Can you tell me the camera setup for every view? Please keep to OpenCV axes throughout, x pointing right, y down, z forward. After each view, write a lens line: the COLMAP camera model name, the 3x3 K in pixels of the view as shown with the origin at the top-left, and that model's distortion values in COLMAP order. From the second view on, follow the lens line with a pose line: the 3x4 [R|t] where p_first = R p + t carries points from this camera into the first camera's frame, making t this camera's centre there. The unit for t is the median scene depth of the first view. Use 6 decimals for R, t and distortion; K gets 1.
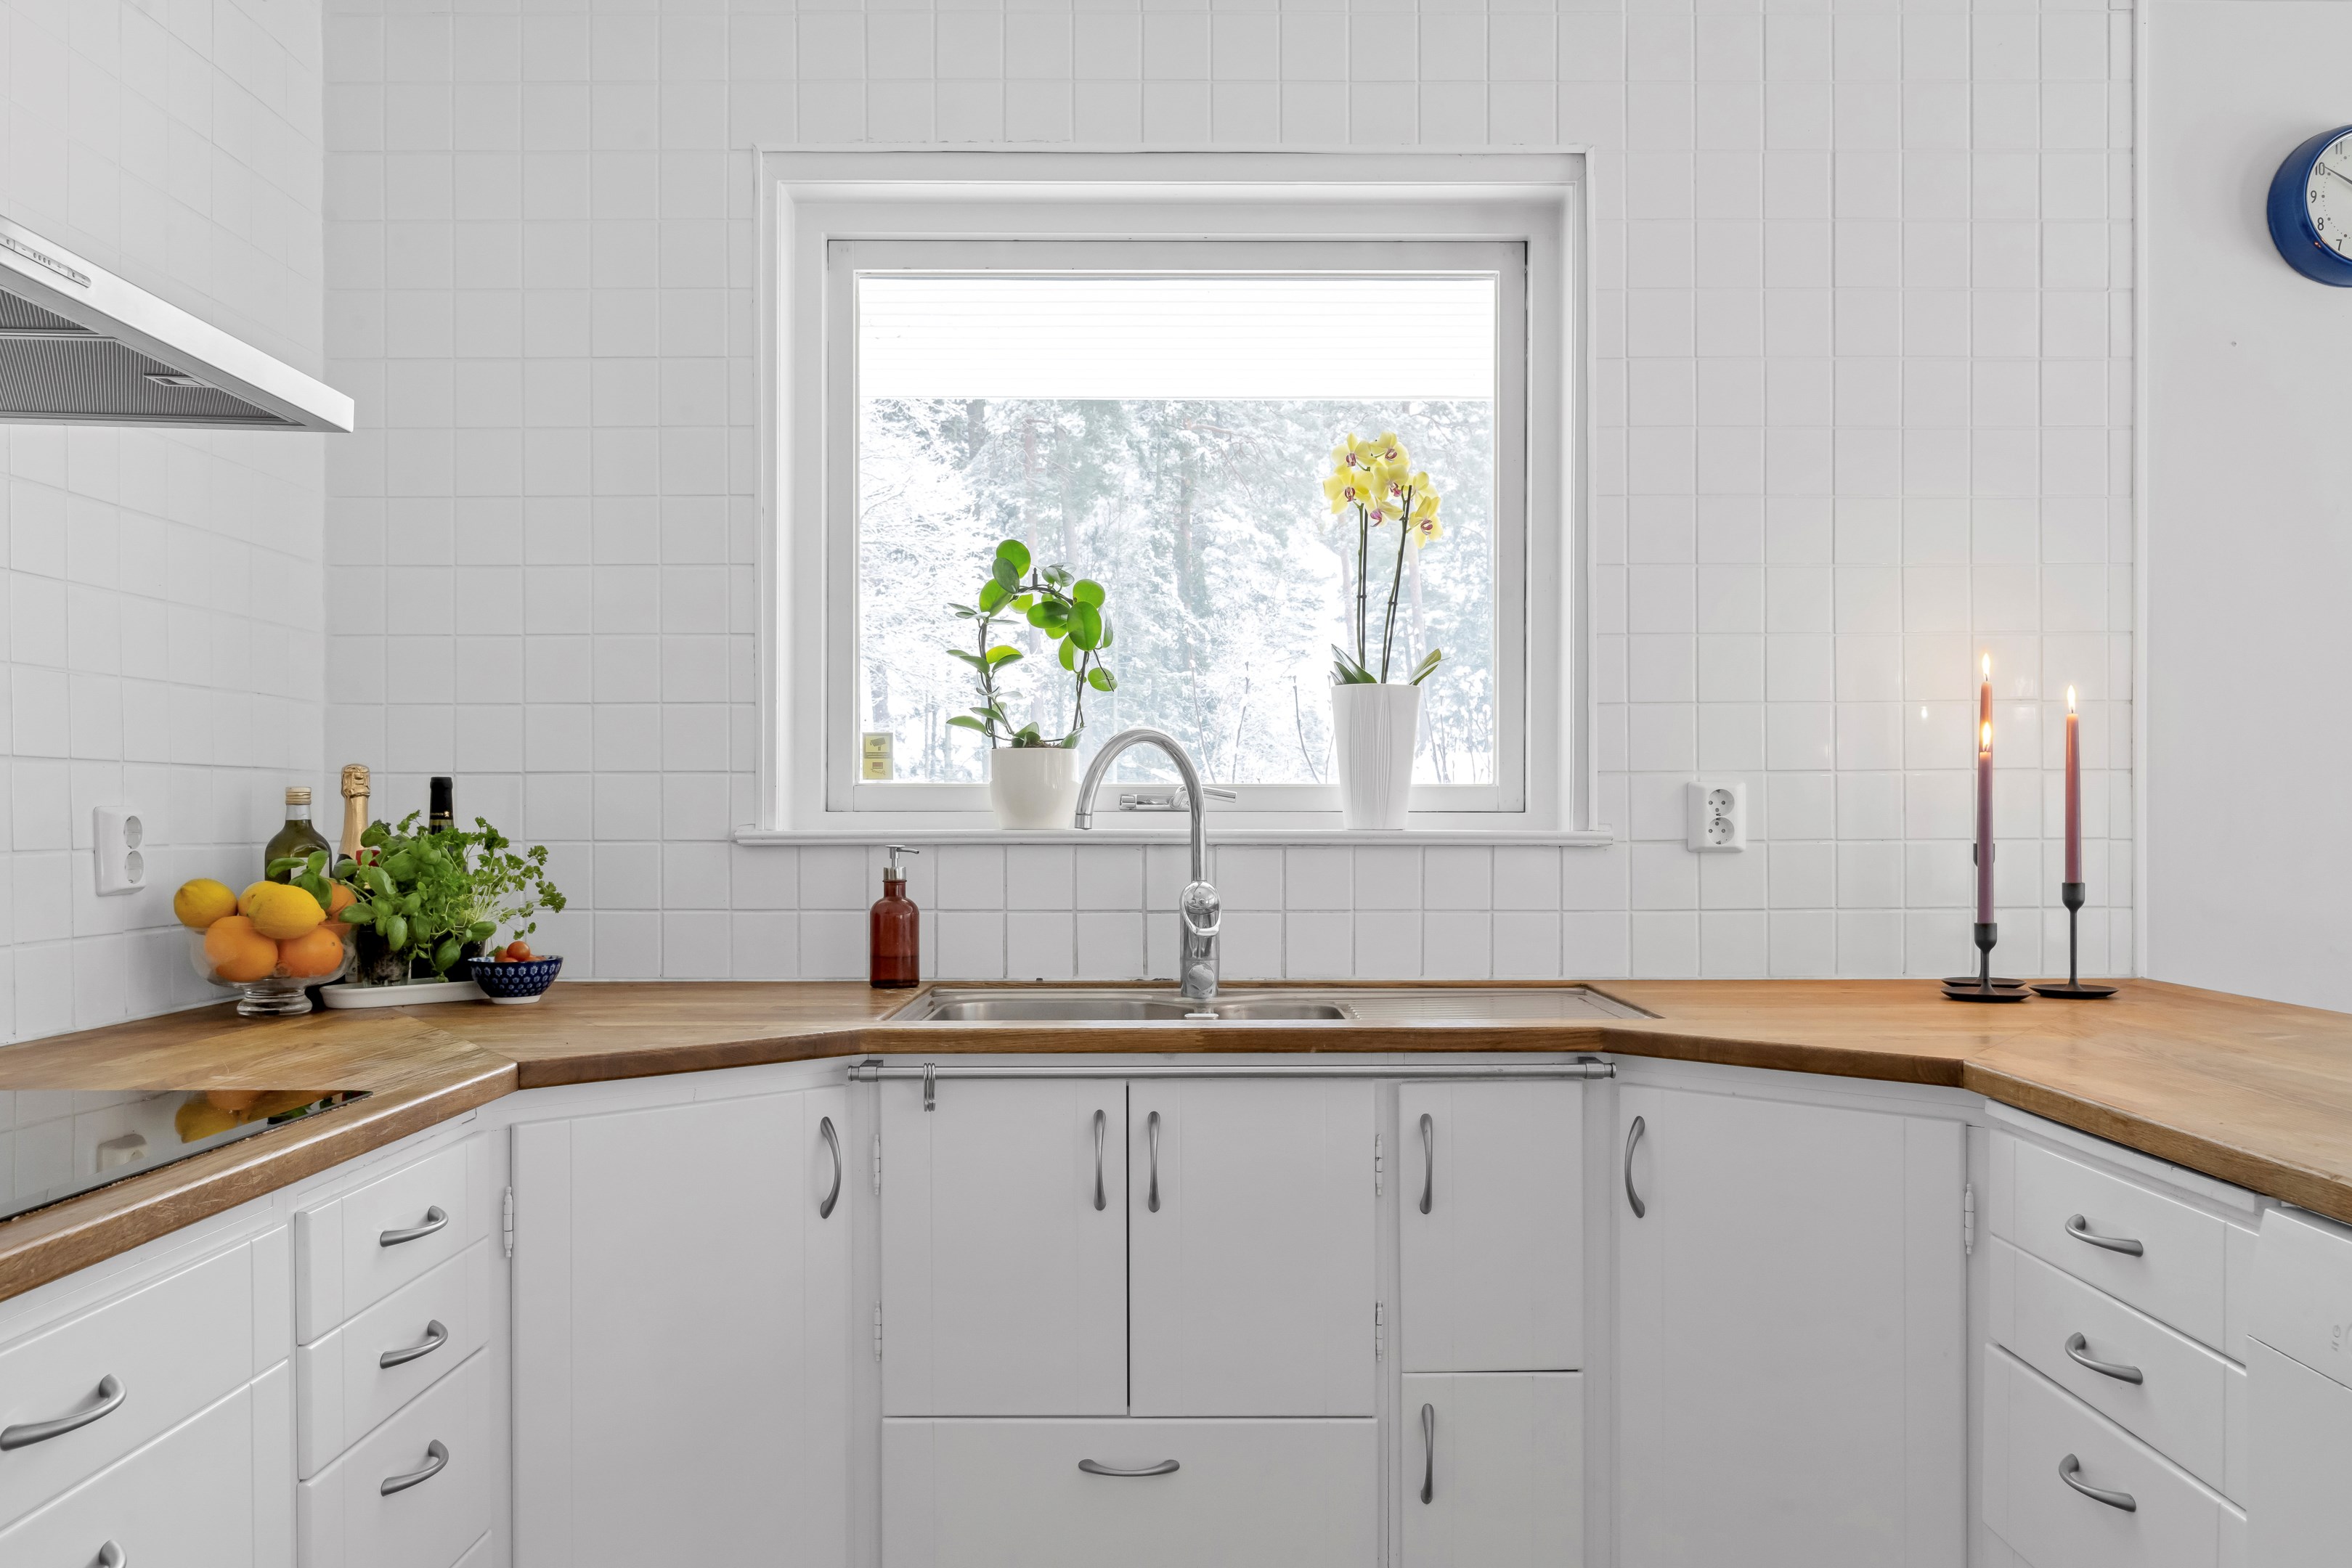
lens RADIAL K [[1838.3, 0, 1178.0], [0, 1838.3, 807.1], [0, 0, 1]] dist [-0.003886, 0.000264]
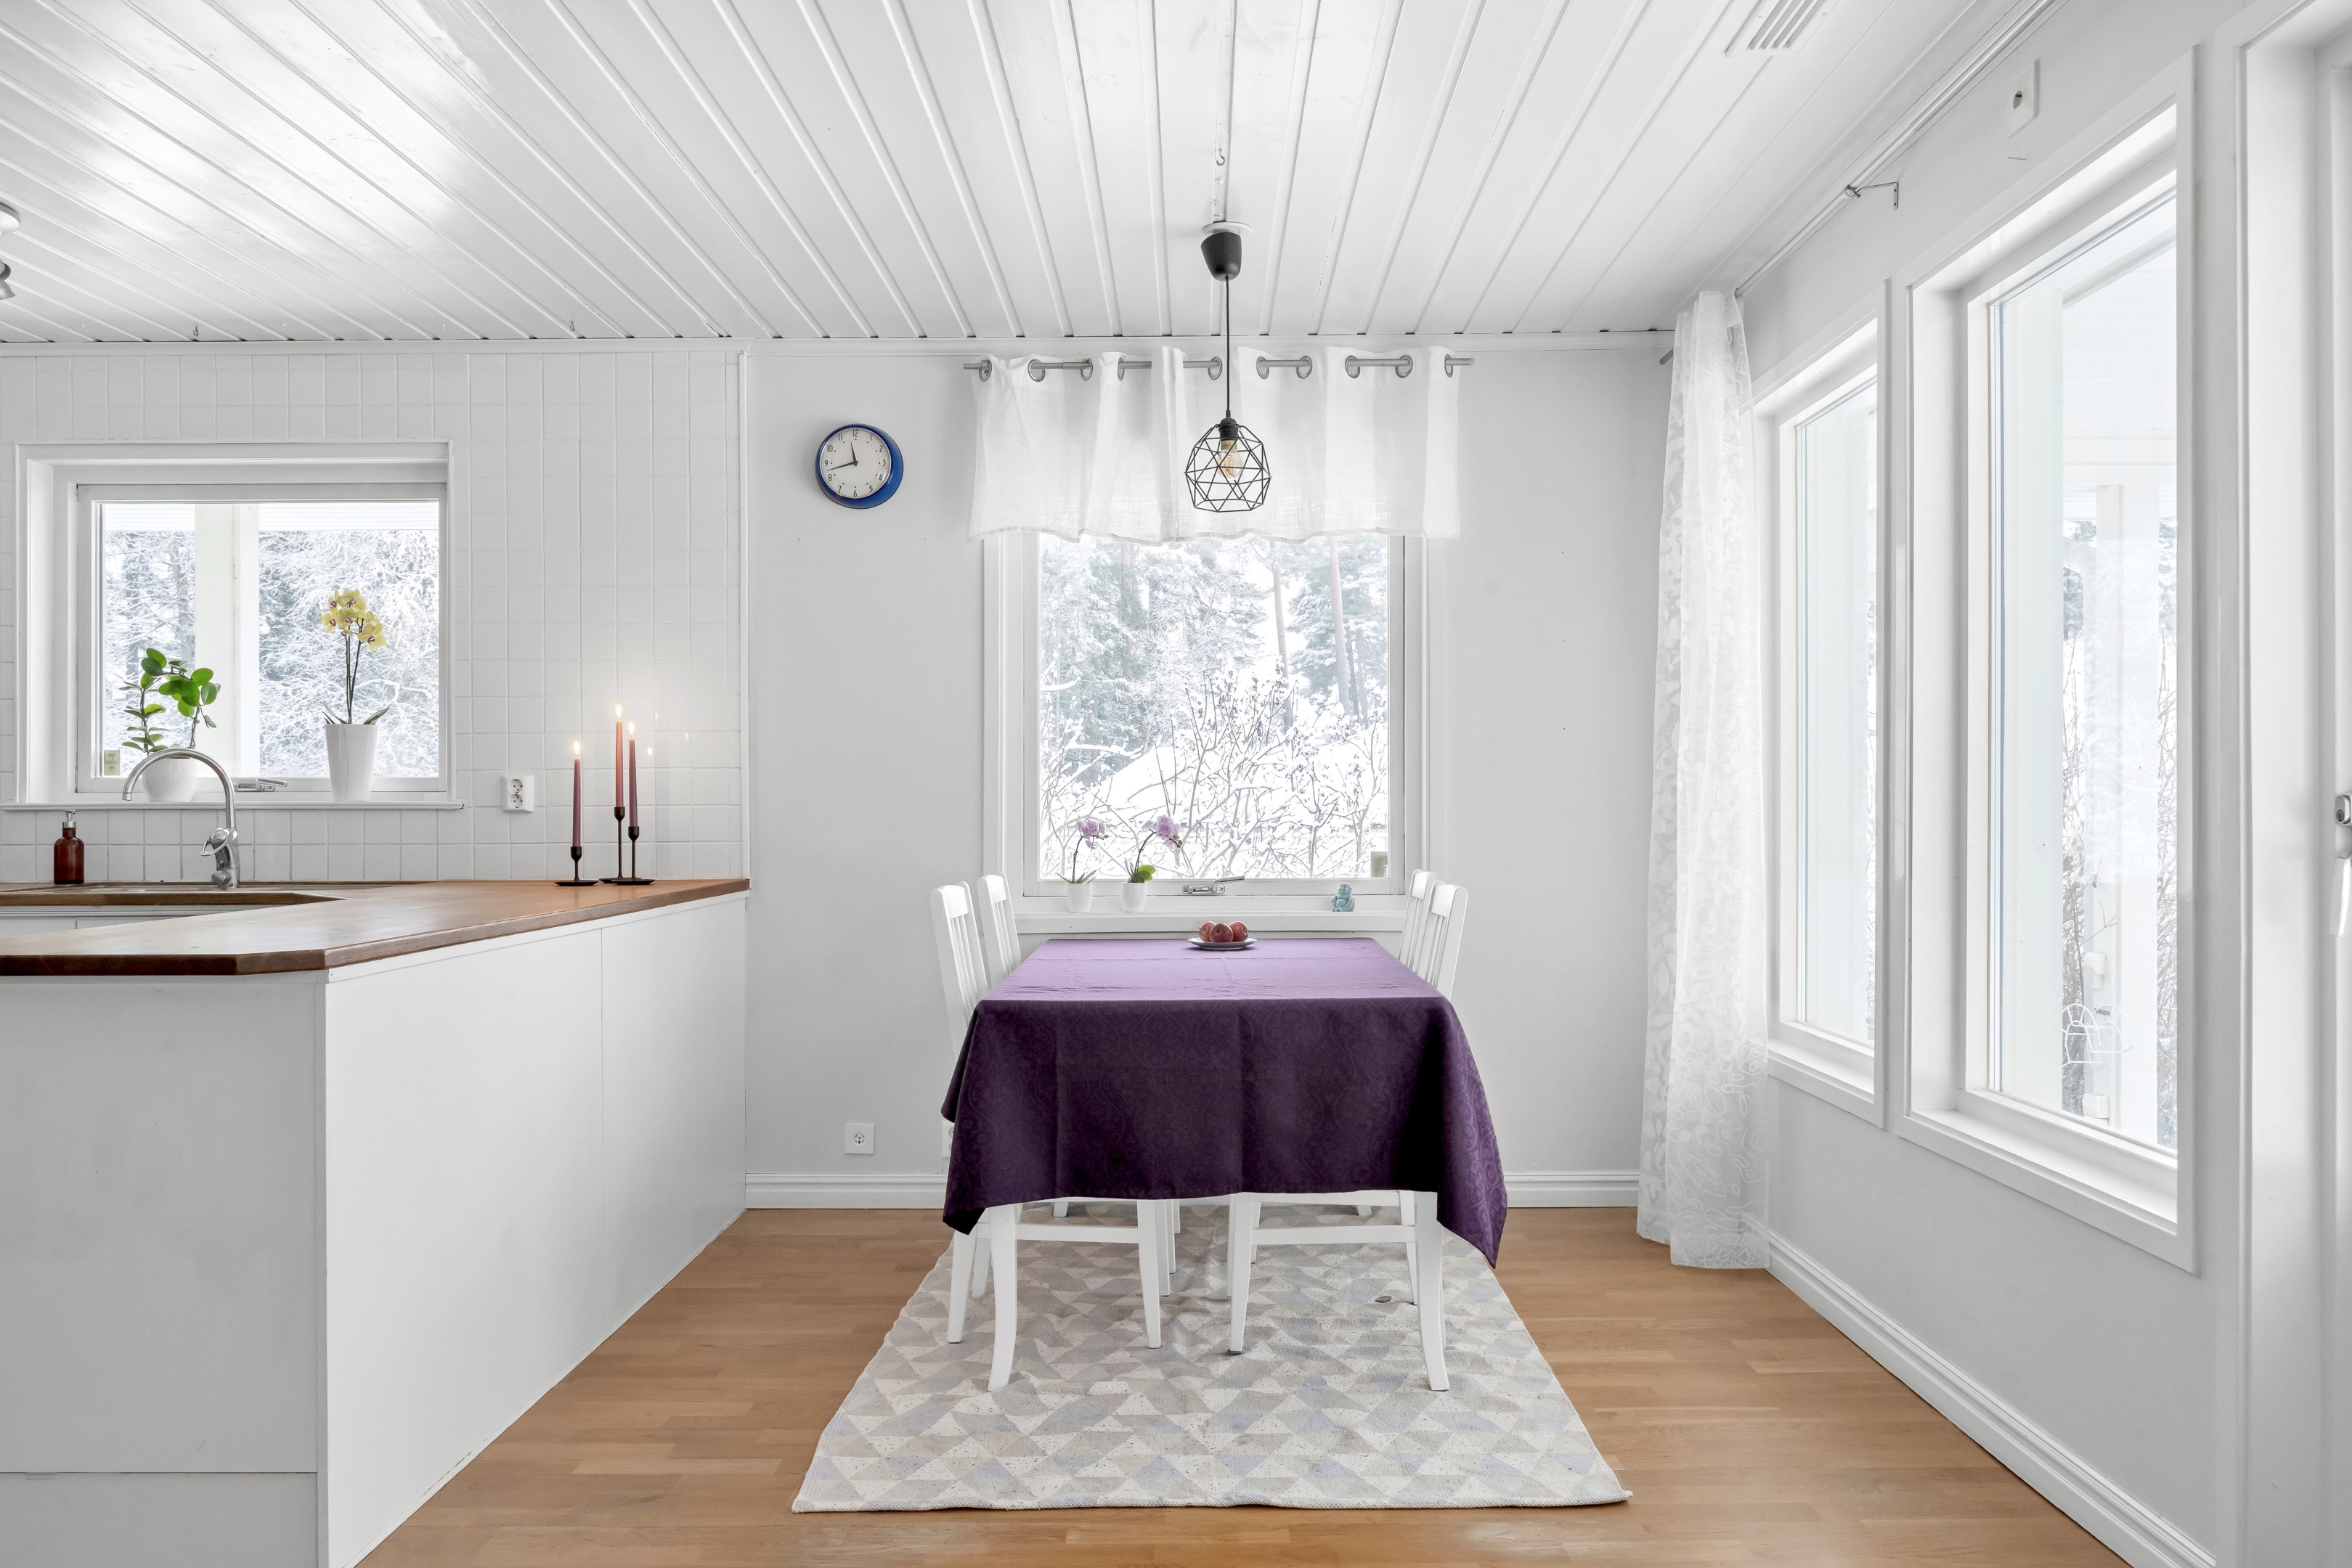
lens RADIAL K [[1712.7, 0, 1172.3], [0, 1712.7, 775.4], [0, 0, 1]] dist [0.003074, 0.001426]
pose [[0.999479, -0.004392, -0.031981, 1.019880], [0.003943, 0.999893, -0.014096, 0.014017], [0.032040, 0.013963, 0.999389, -0.729208]]
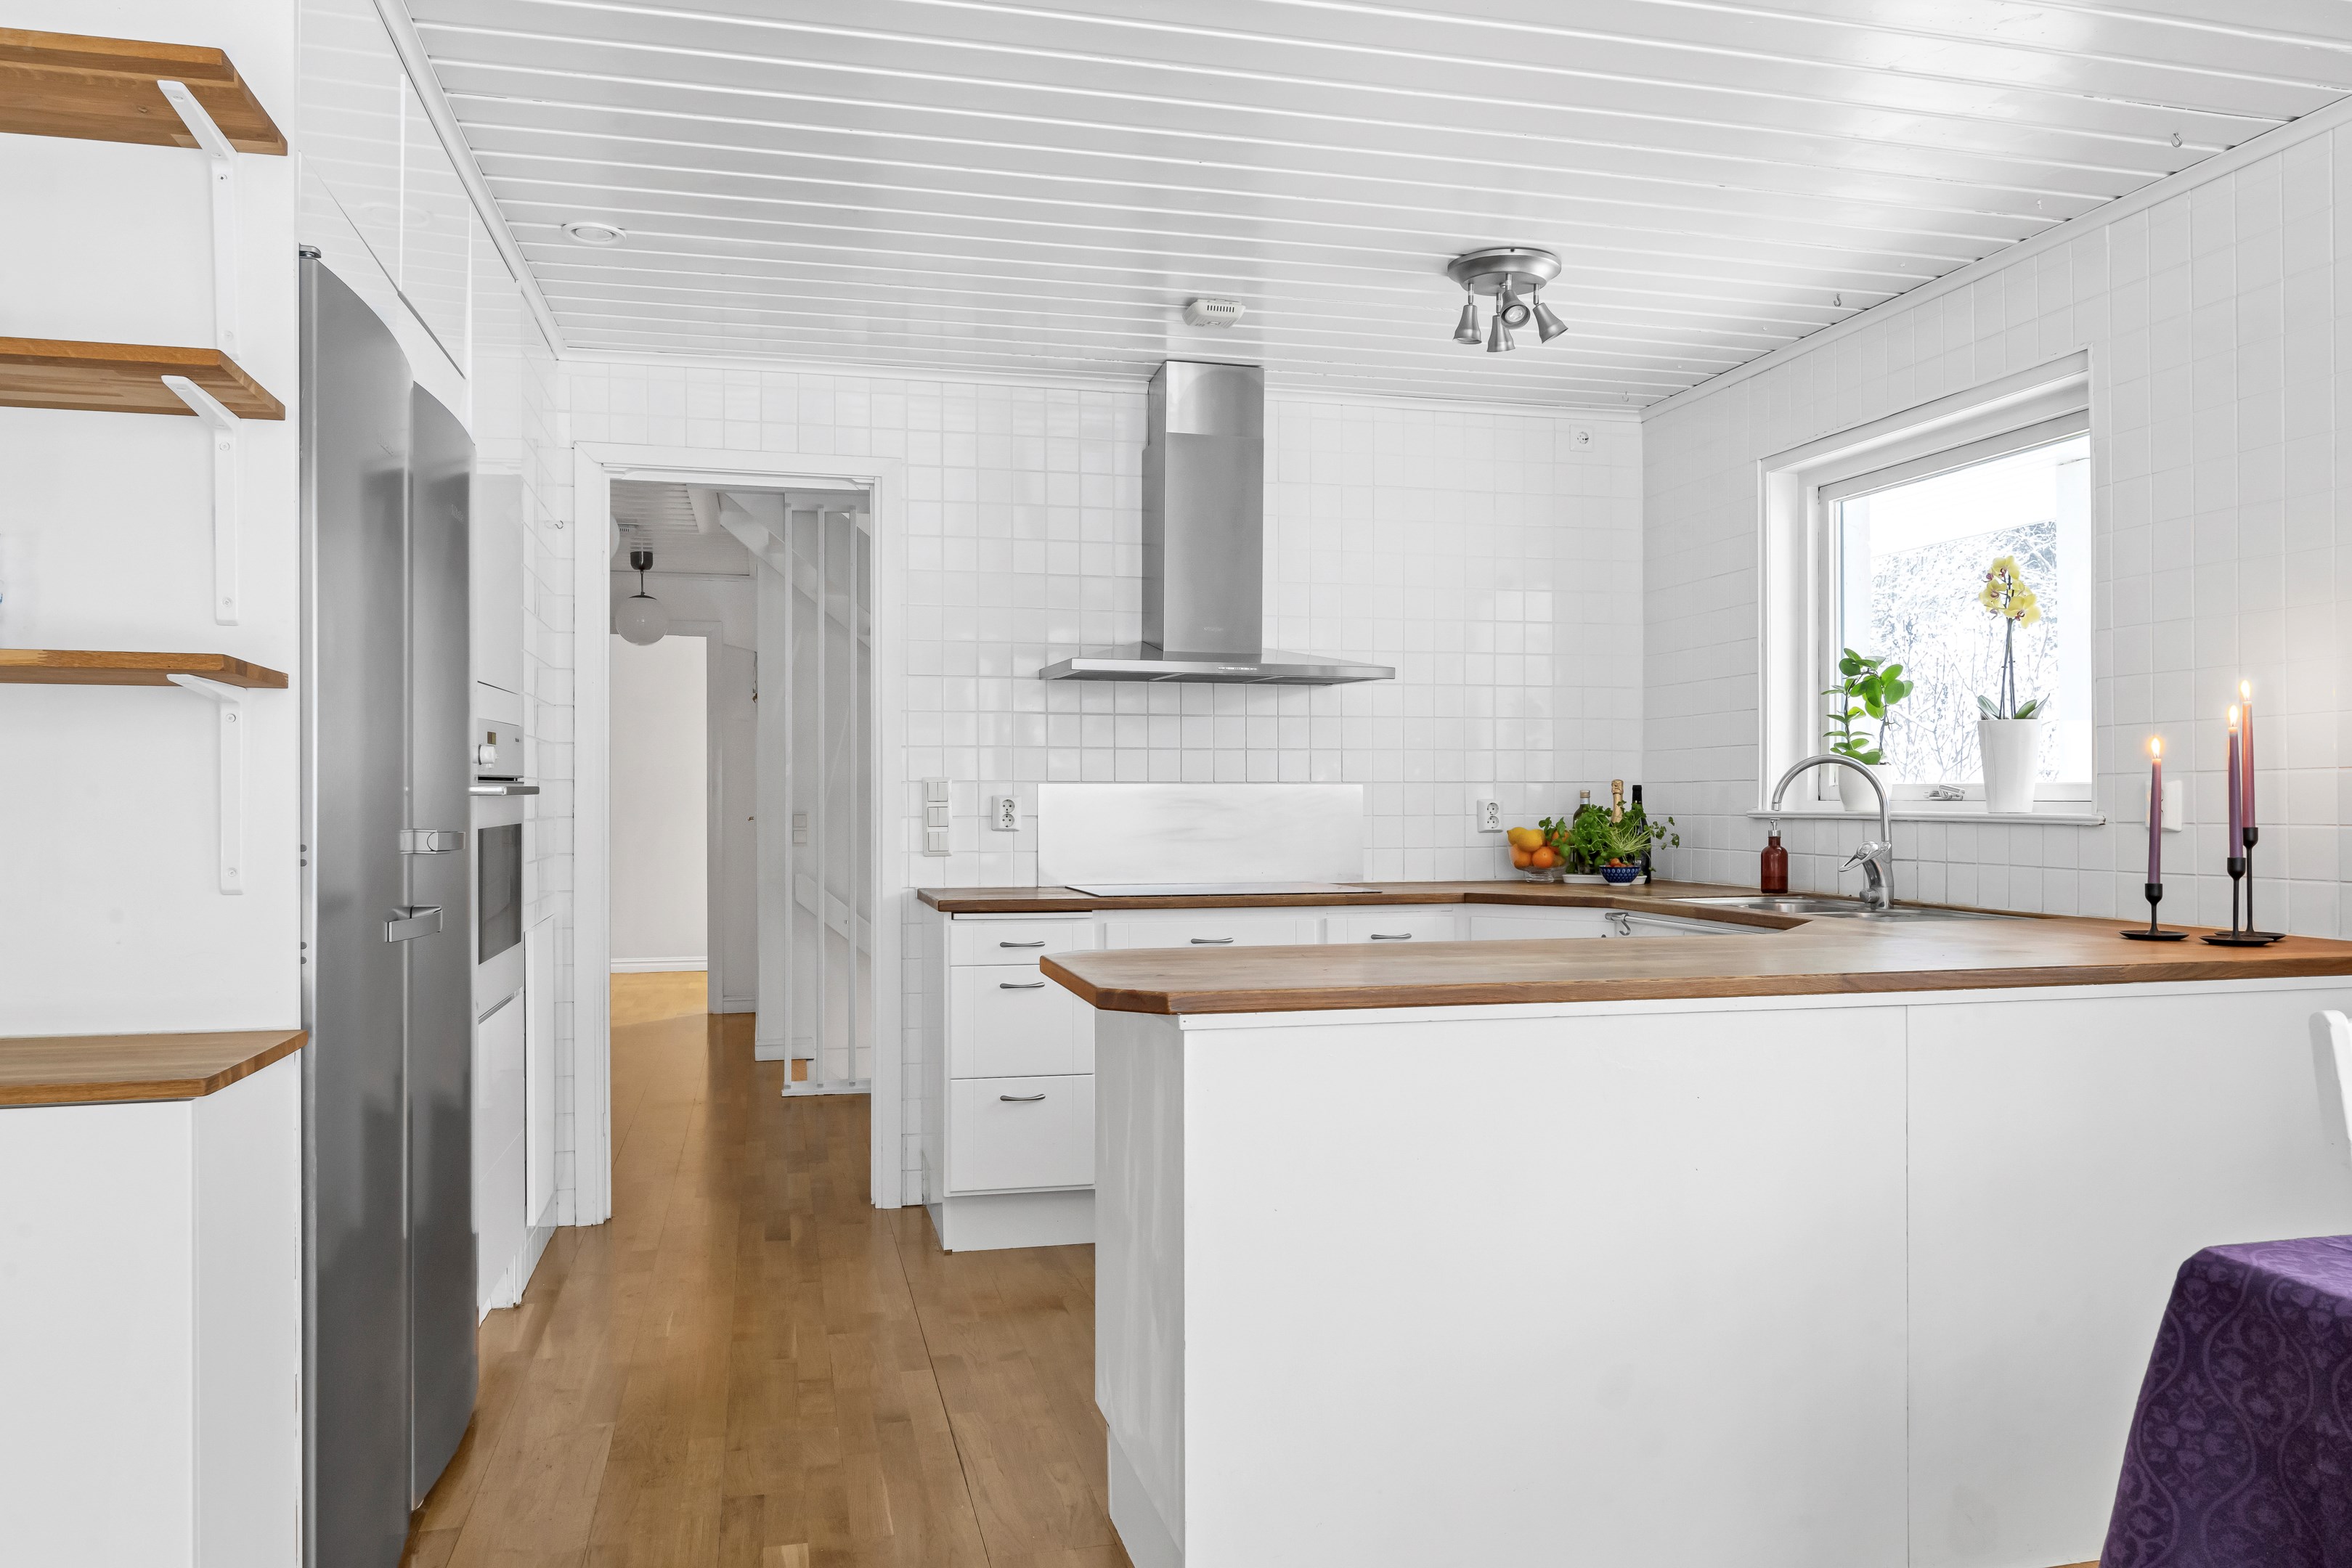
lens RADIAL K [[1657.5, 0, 1180.3], [0, 1657.5, 804.4], [0, 0, 1]] dist [-0.001219, 0.002159]
pose [[0.235442, 0.004169, -0.971879, 1.330019], [0.003975, 0.999978, 0.005253, -0.005214], [0.971880, -0.005100, 0.235420, -0.006219]]
